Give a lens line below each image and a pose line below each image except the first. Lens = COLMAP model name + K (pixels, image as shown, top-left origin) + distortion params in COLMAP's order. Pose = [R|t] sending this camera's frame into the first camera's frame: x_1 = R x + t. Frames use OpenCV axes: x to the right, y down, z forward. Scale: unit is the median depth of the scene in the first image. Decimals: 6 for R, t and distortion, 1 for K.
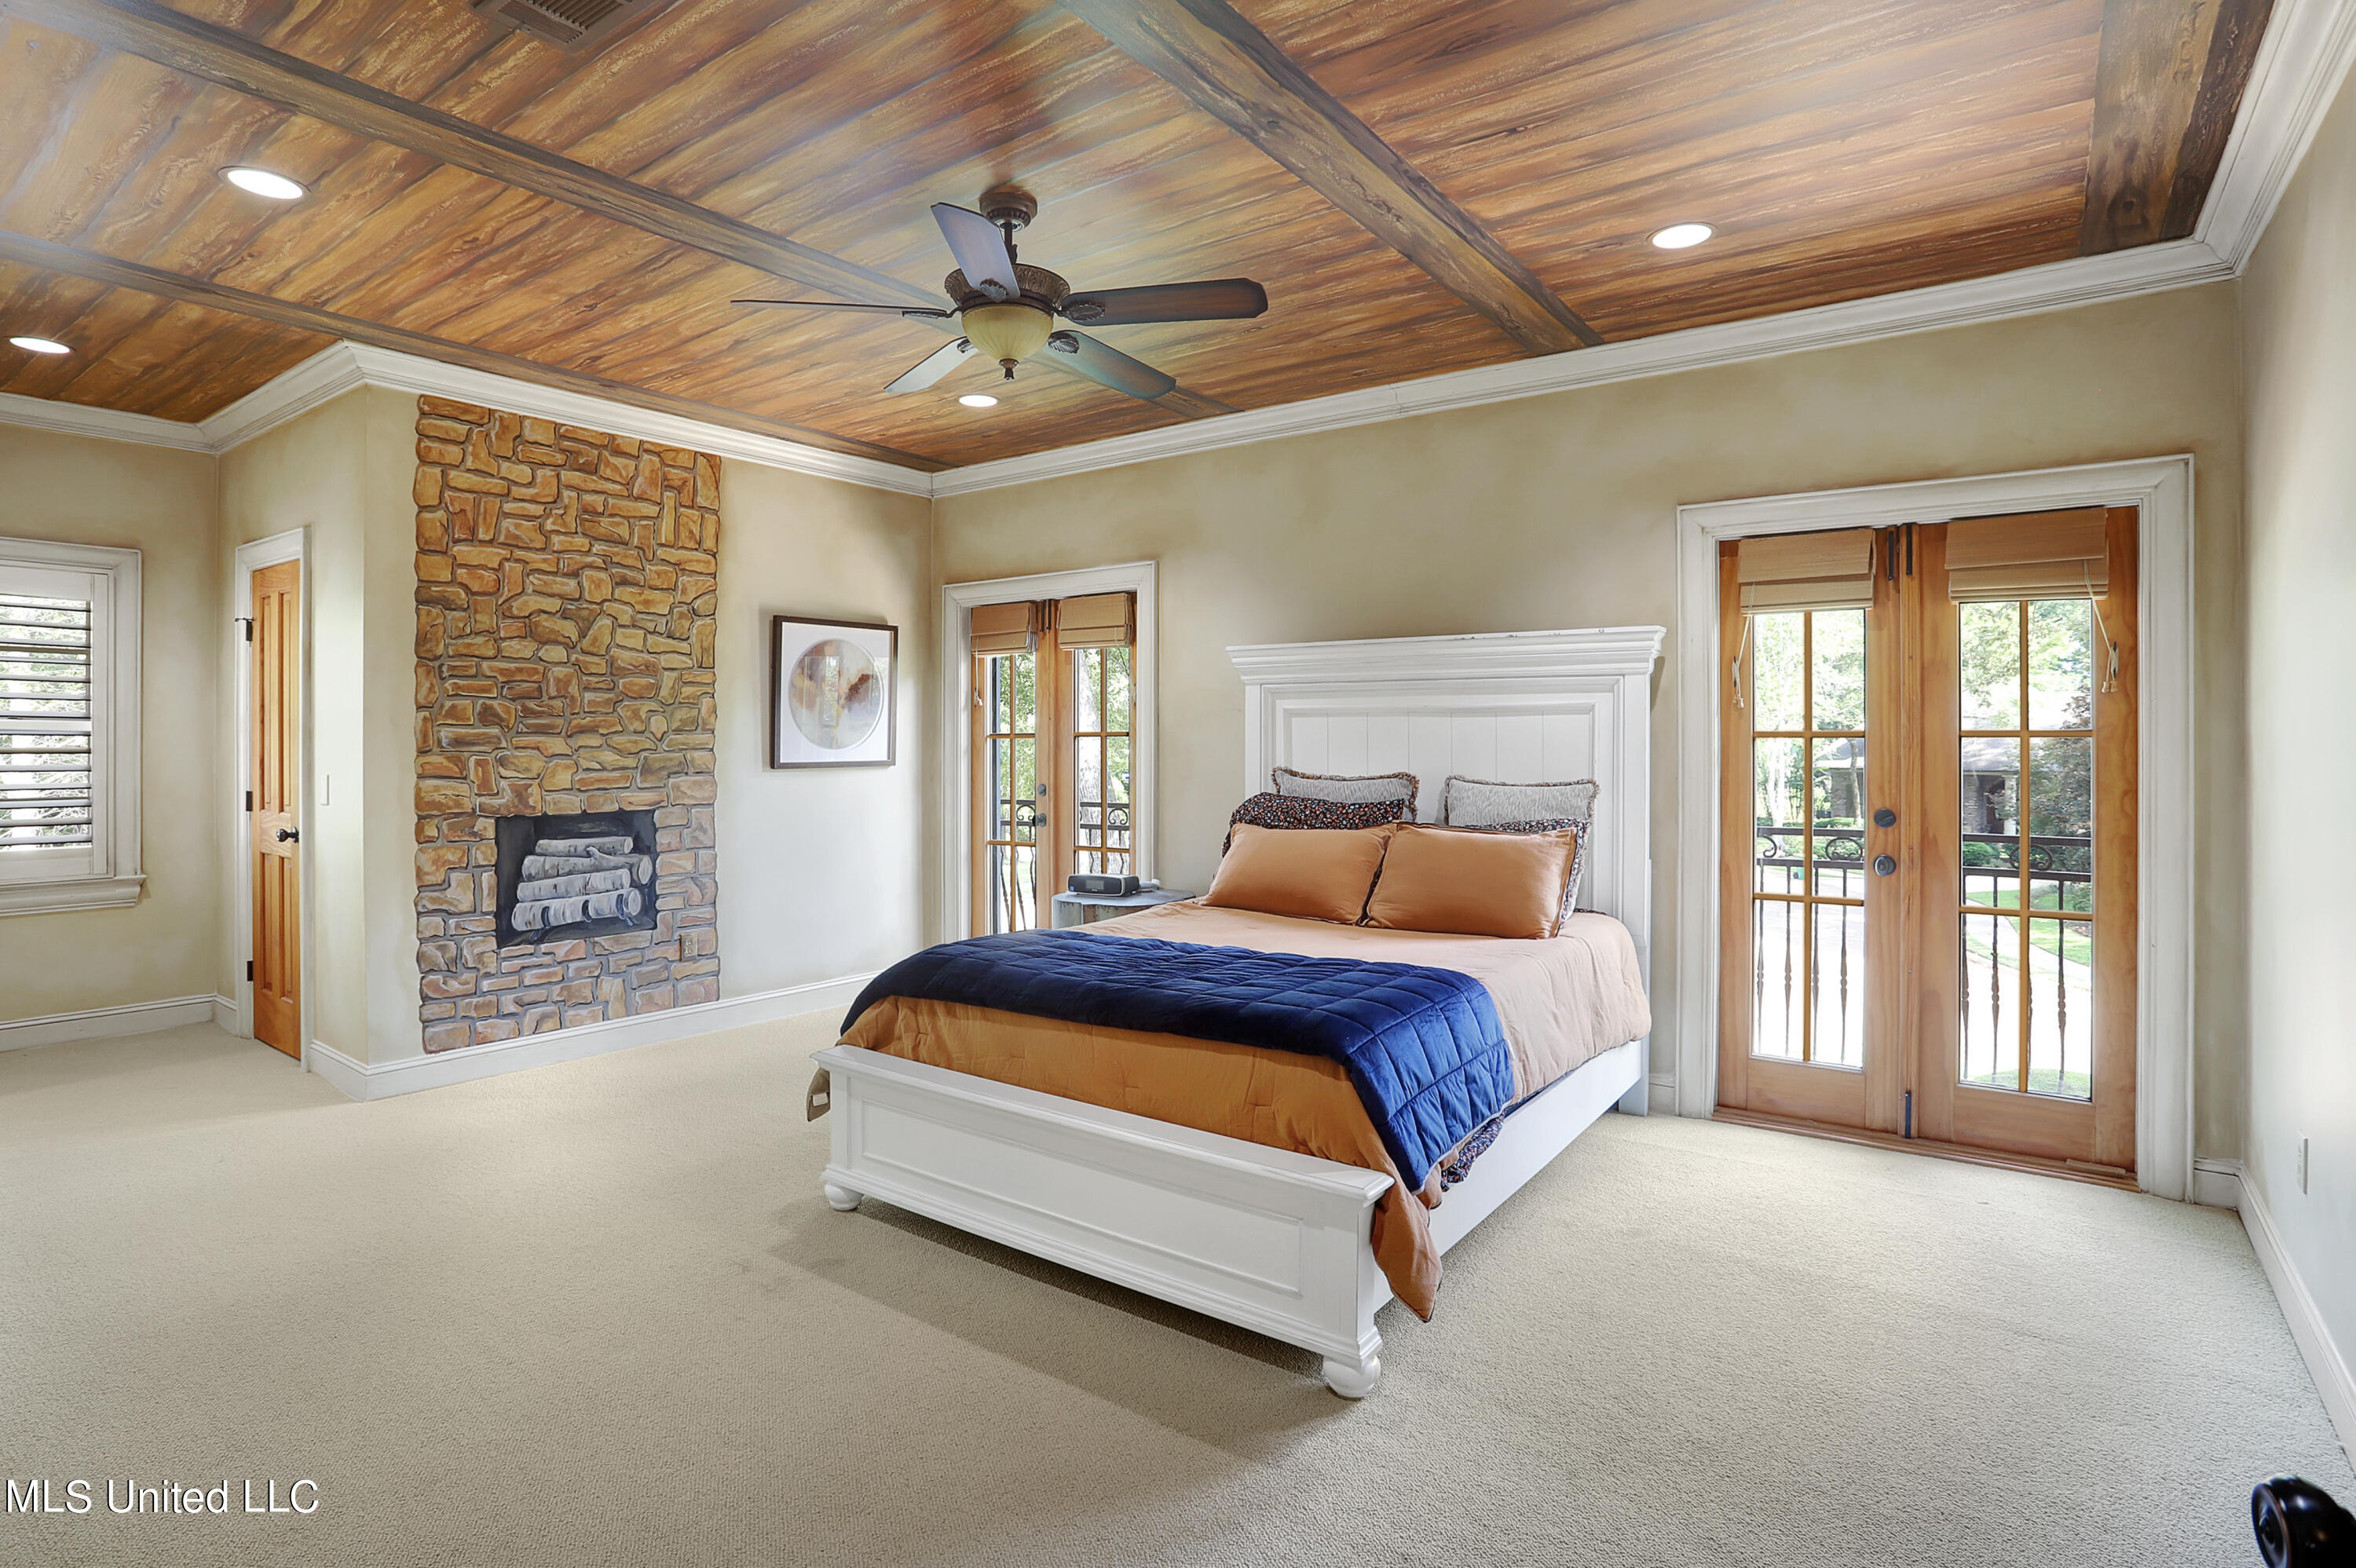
lens RADIAL K [[1183.8, 0, 1186.3], [0, 1183.8, 738.3], [0, 0, 1]] dist [-0.003717, 0.000282]
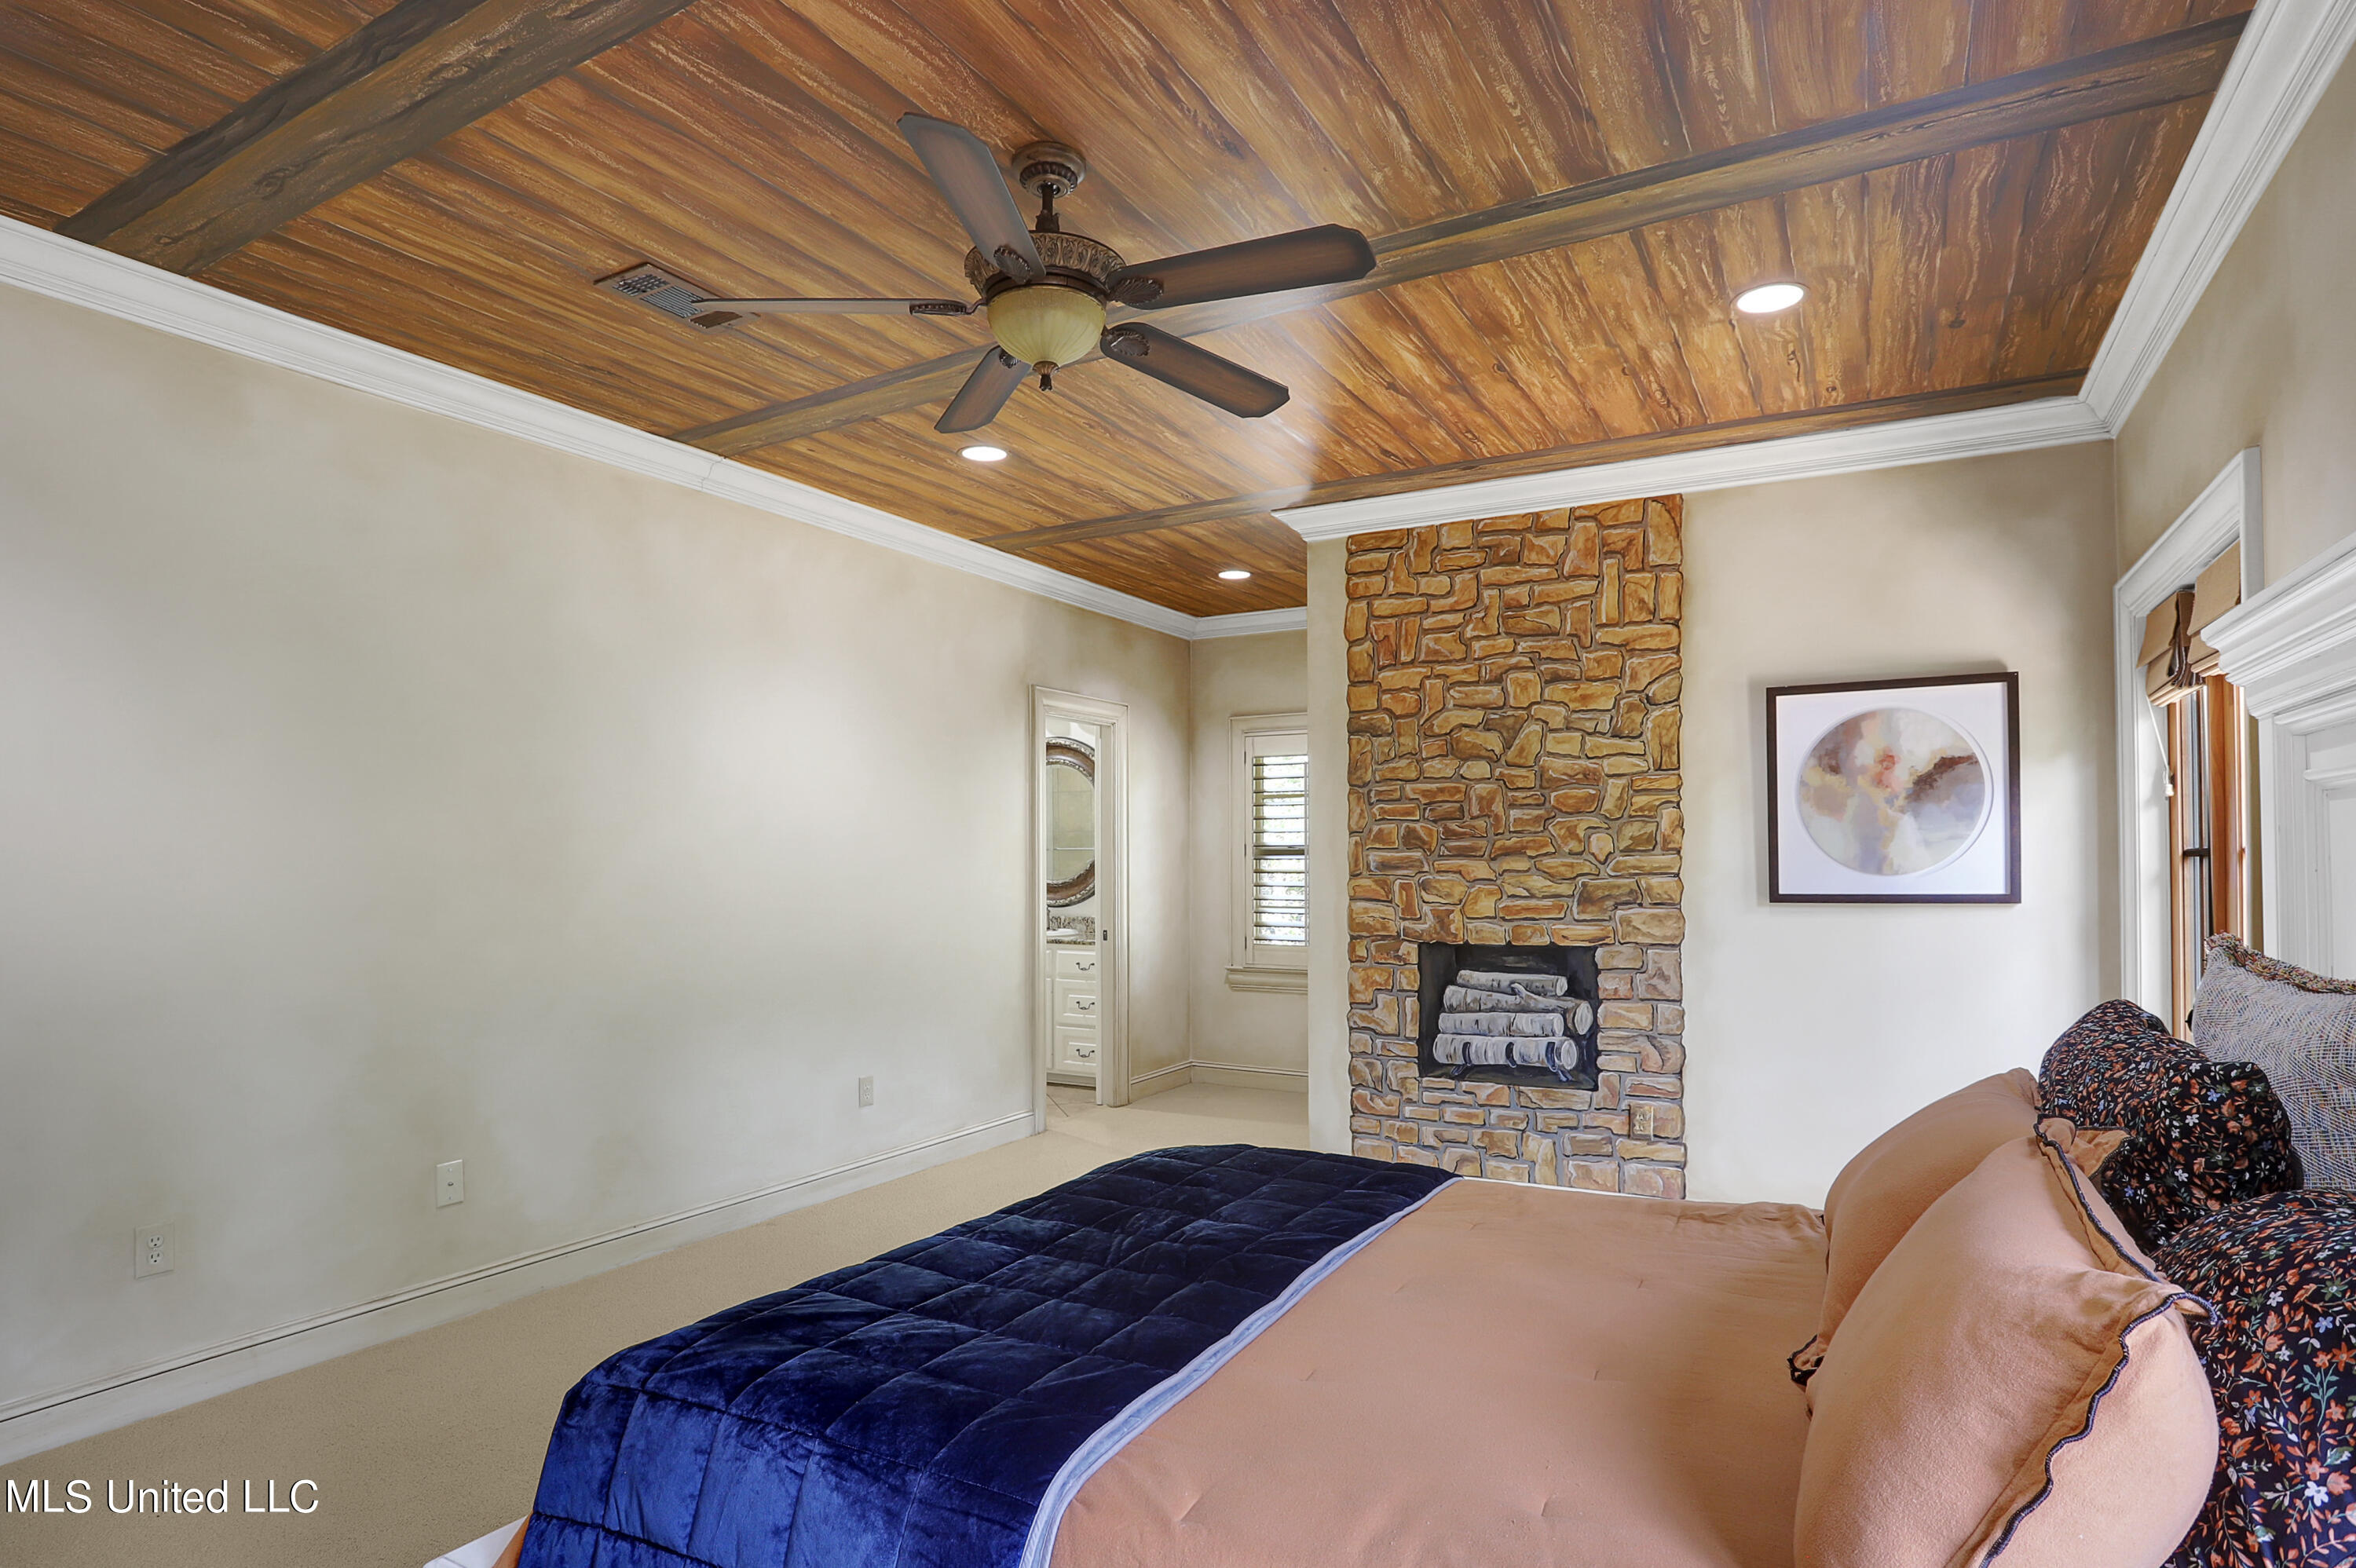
lens RADIAL K [[1329.1, 0, 1179.7], [0, 1329.1, 854.8], [0, 0, 1]] dist [-0.045459, 0.000950]
pose [[0.137810, -0.004403, -0.990449, 0.455157], [0.007396, 0.999967, -0.003416, -0.003290], [0.990431, -0.006854, 0.137838, 0.622592]]
